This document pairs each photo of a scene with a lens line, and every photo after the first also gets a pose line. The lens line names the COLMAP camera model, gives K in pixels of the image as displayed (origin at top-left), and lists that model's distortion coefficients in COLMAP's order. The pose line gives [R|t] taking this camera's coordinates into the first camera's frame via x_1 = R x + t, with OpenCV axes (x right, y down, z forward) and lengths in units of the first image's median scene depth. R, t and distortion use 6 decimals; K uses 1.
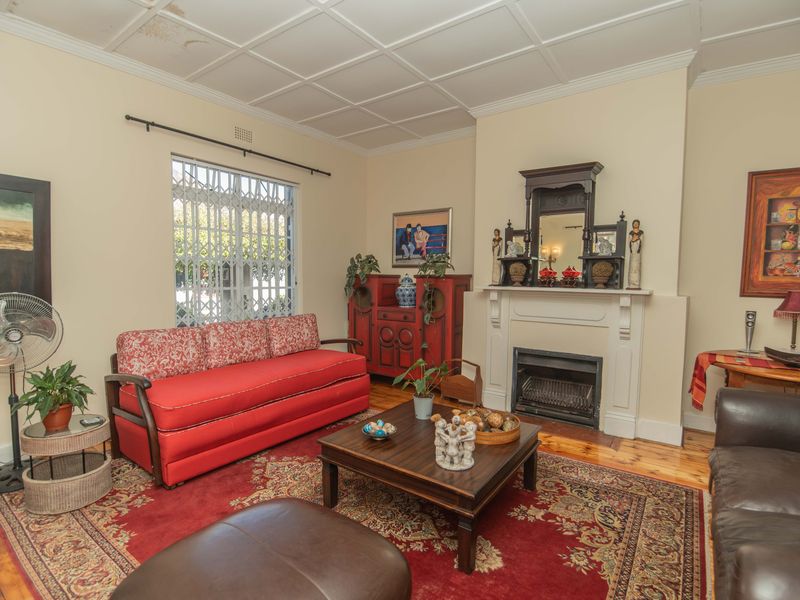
lens RADIAL K [[401.8, 0, 401.2], [0, 401.8, 300.7], [0, 0, 1]] dist [-0.015544, -0.006697]
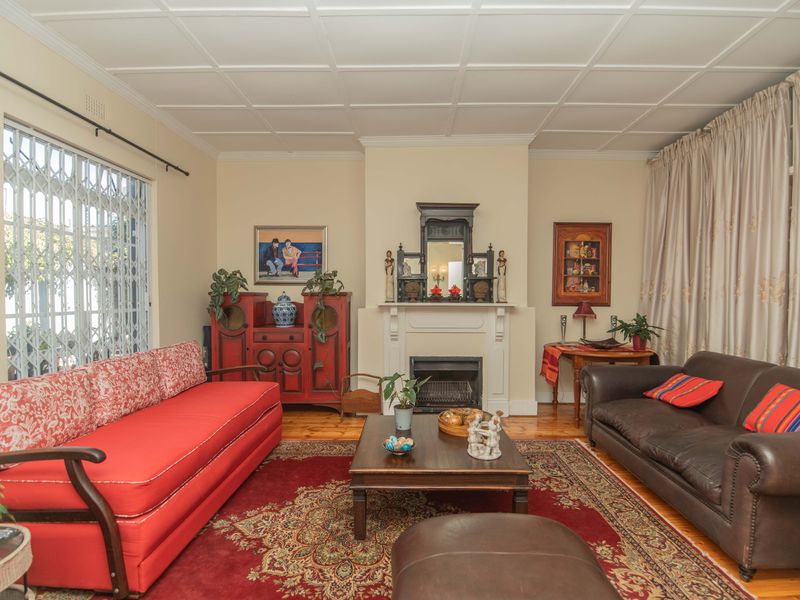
lens RADIAL K [[401.8, 0, 404.1], [0, 401.8, 300.9], [0, 0, 1]] dist [-0.015544, -0.006697]
pose [[0.816316, -0.017490, 0.577341, -0.426668], [0.040879, 0.998784, -0.027542, -0.010302], [-0.576157, 0.046084, 0.816039, 0.098351]]
